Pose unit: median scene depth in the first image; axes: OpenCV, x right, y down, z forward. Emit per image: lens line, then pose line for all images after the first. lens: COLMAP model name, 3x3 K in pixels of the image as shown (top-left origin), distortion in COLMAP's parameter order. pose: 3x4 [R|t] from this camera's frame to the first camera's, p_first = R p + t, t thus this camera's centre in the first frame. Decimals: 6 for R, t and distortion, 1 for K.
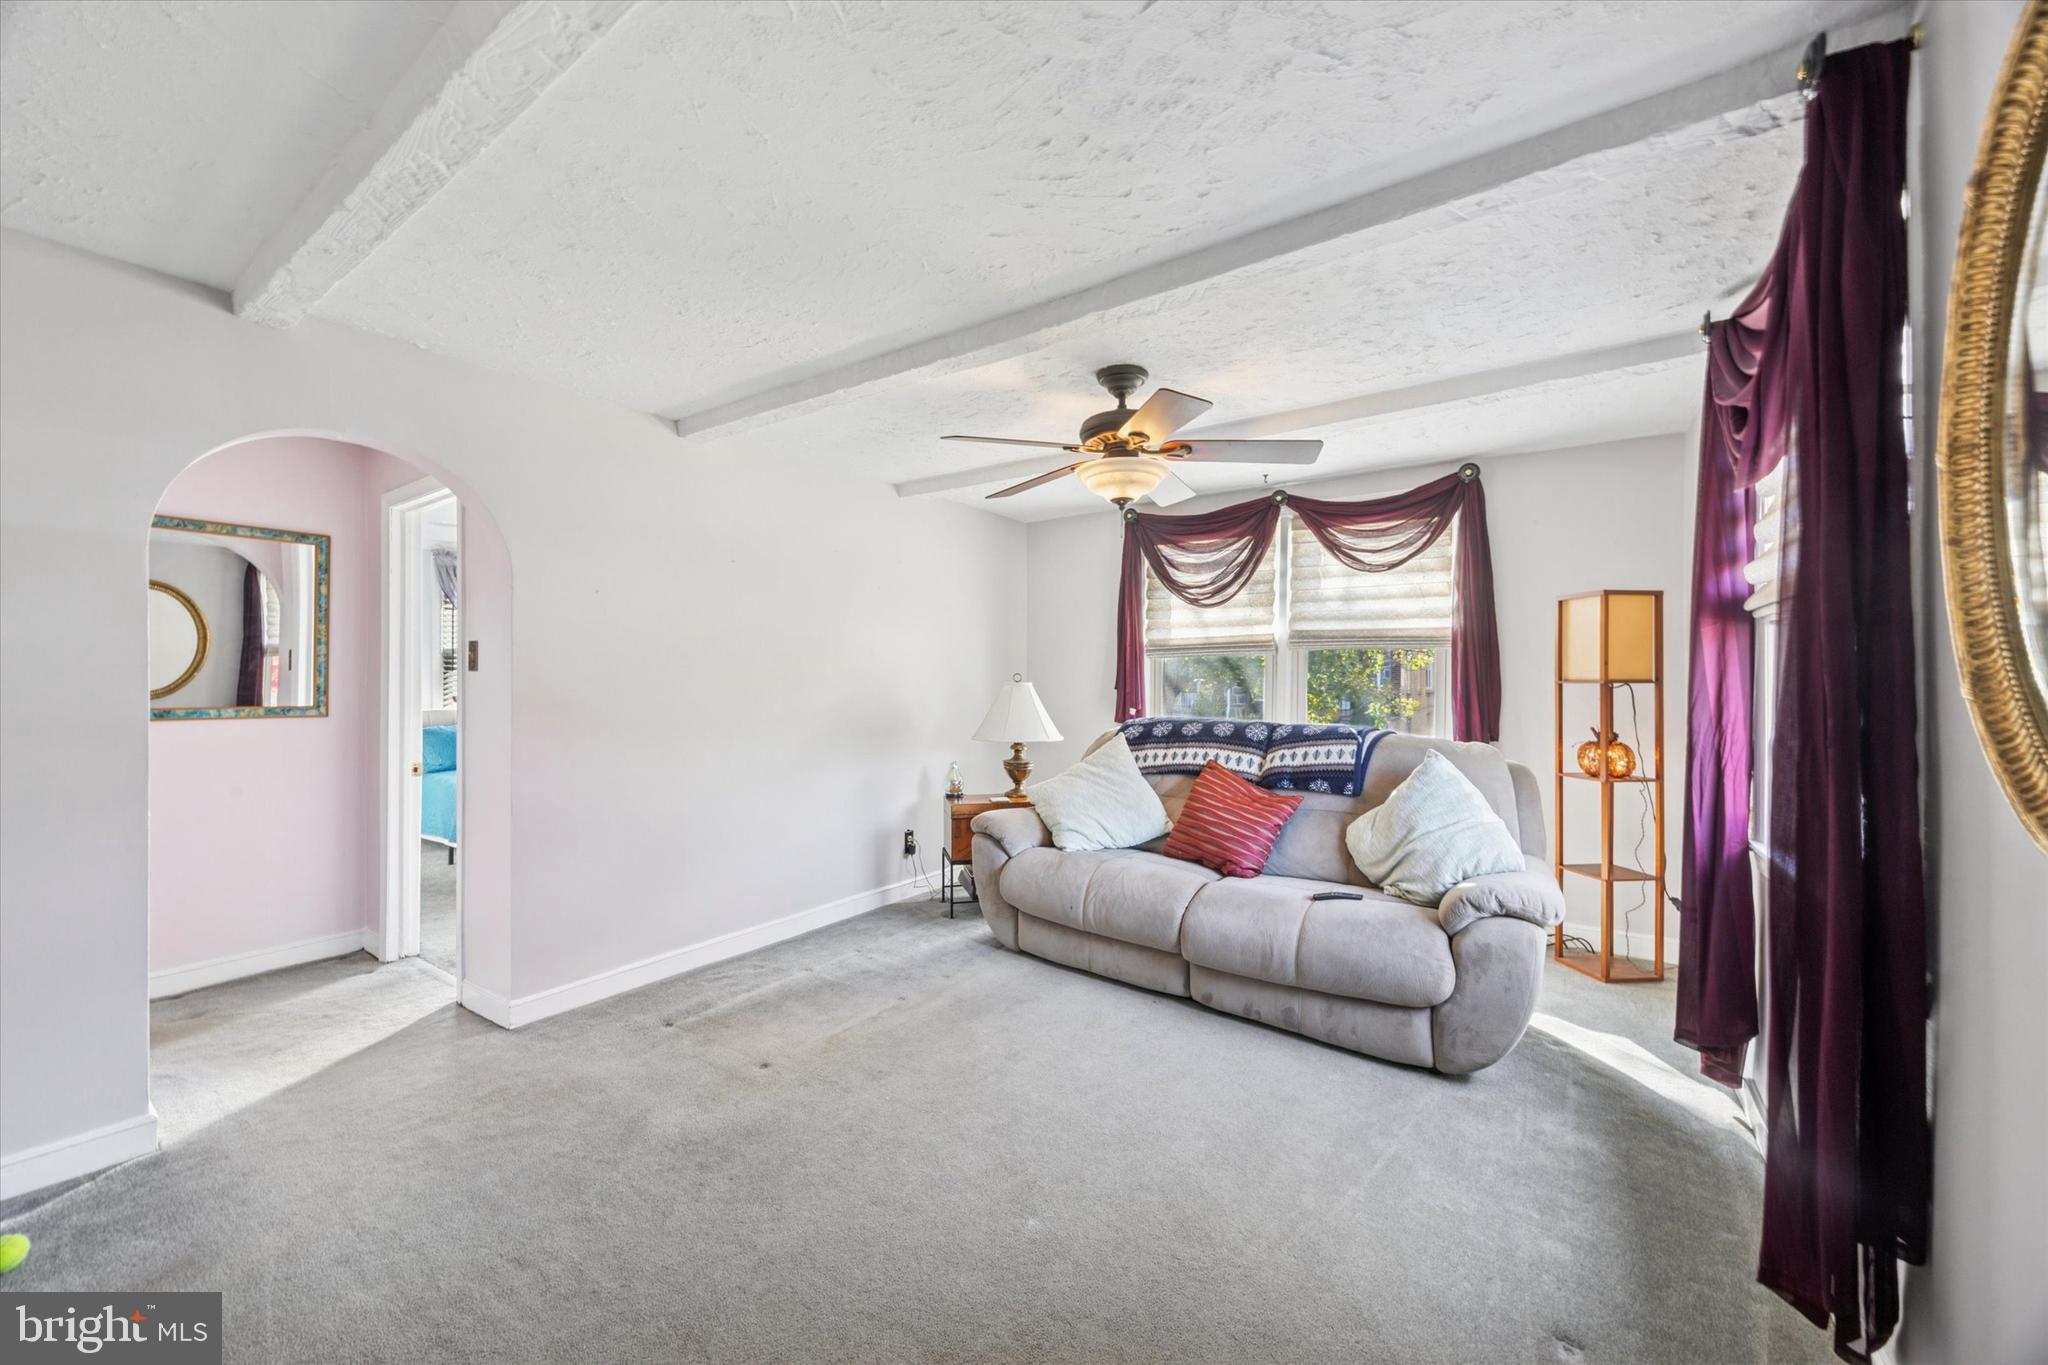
lens RADIAL K [[773.7, 0, 1014.2], [0, 773.7, 685.1], [0, 0, 1]] dist [-0.005739, 0.000068]
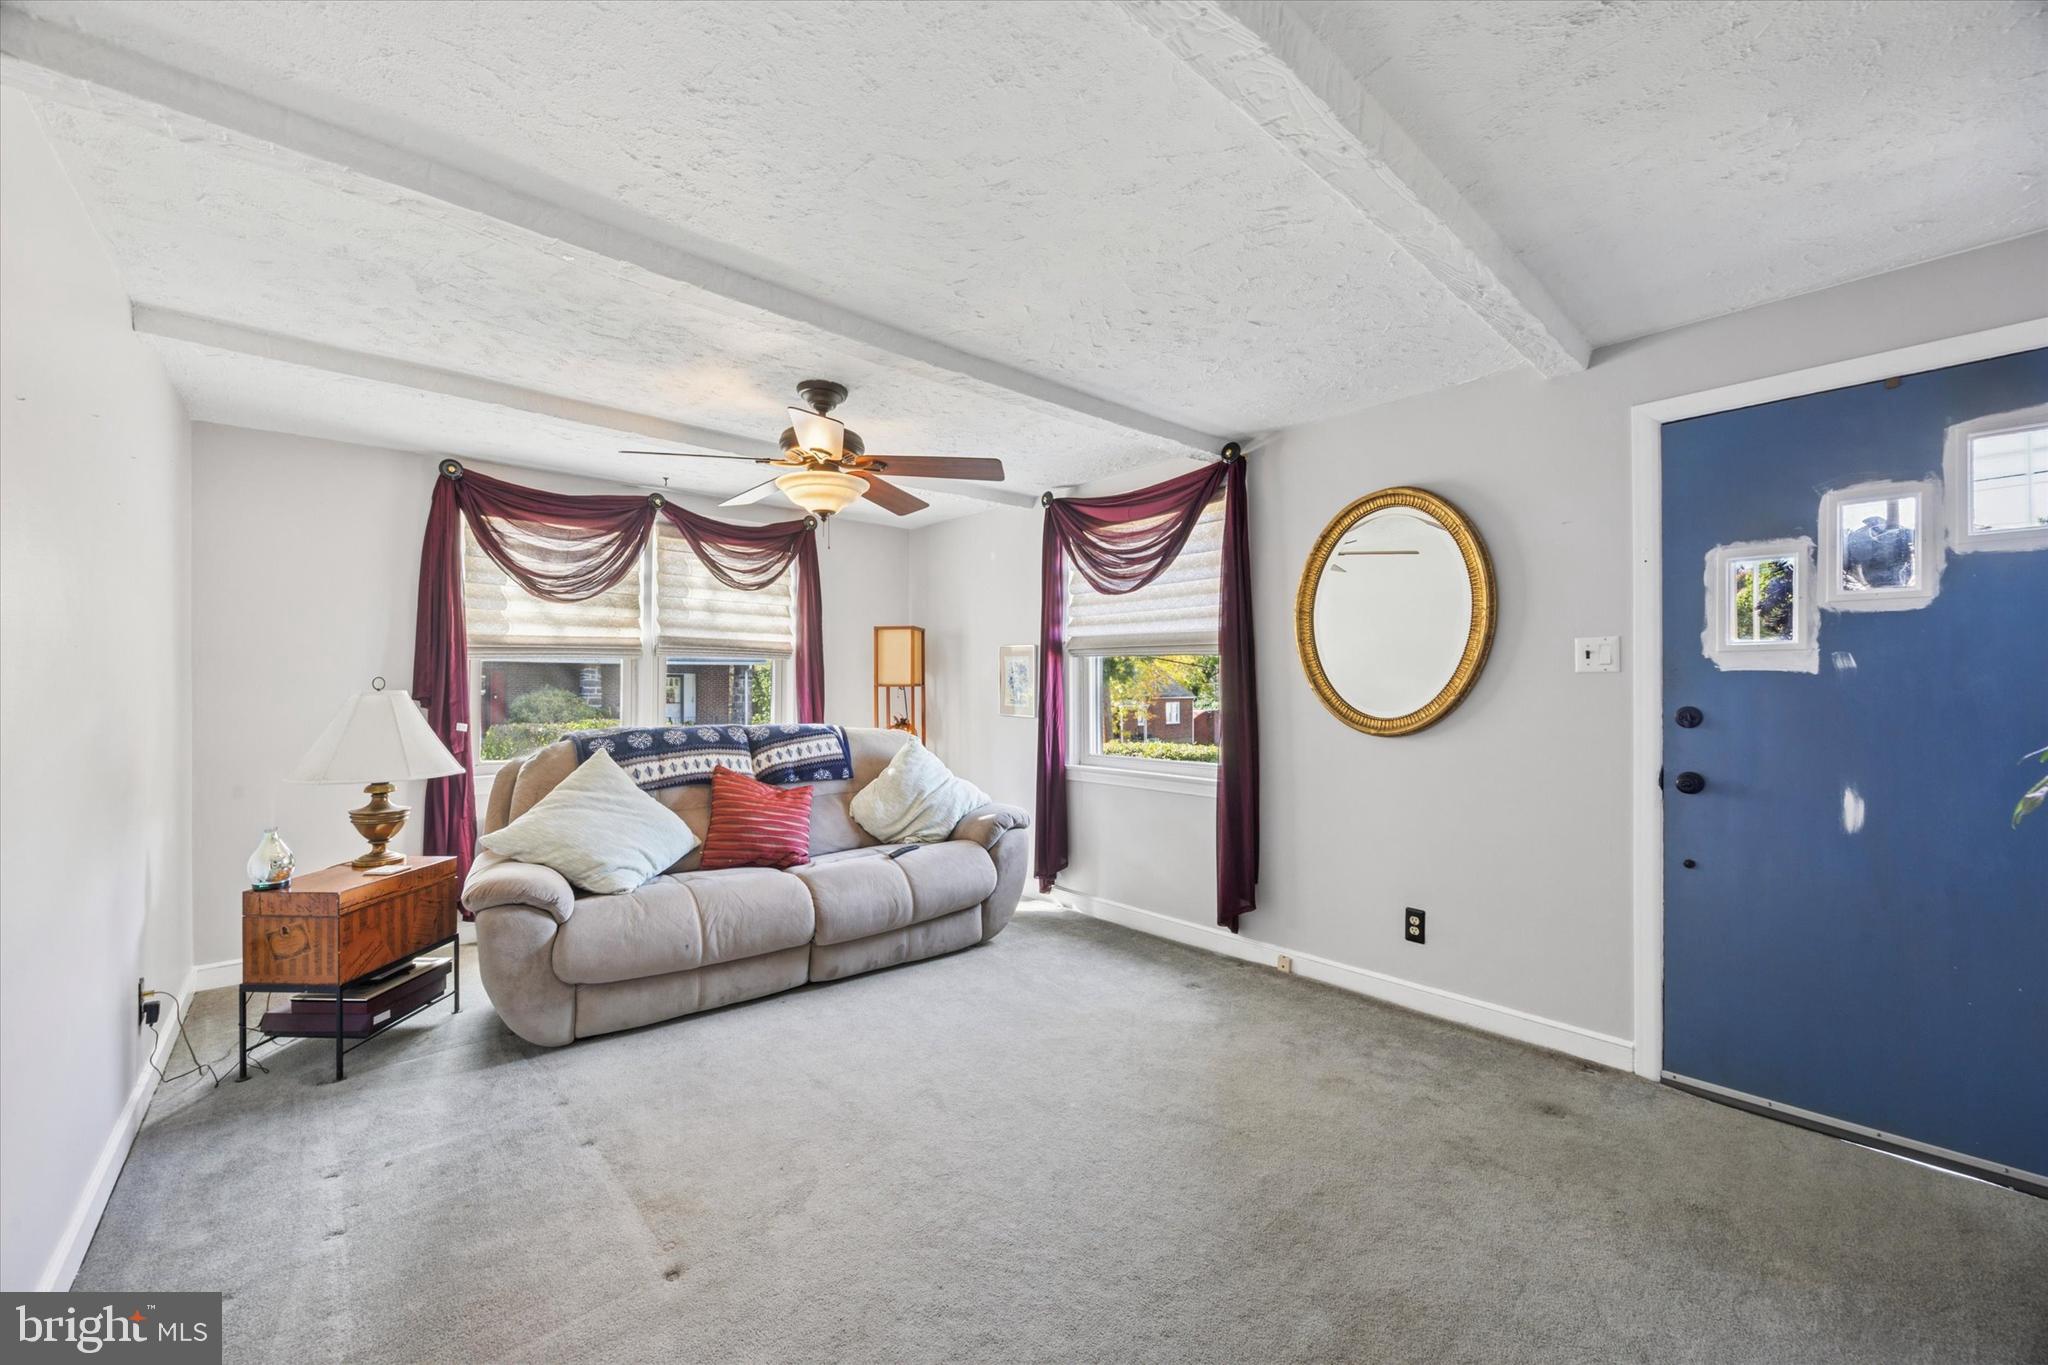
lens RADIAL K [[773.7, 0, 1016.0], [0, 773.7, 690.6], [0, 0, 1]] dist [-0.005739, 0.000068]
pose [[0.237696, -0.010069, 0.971287, -0.616705], [0.008757, 0.999928, 0.008223, -0.004764], [-0.971300, 0.006551, 0.237767, 0.387084]]
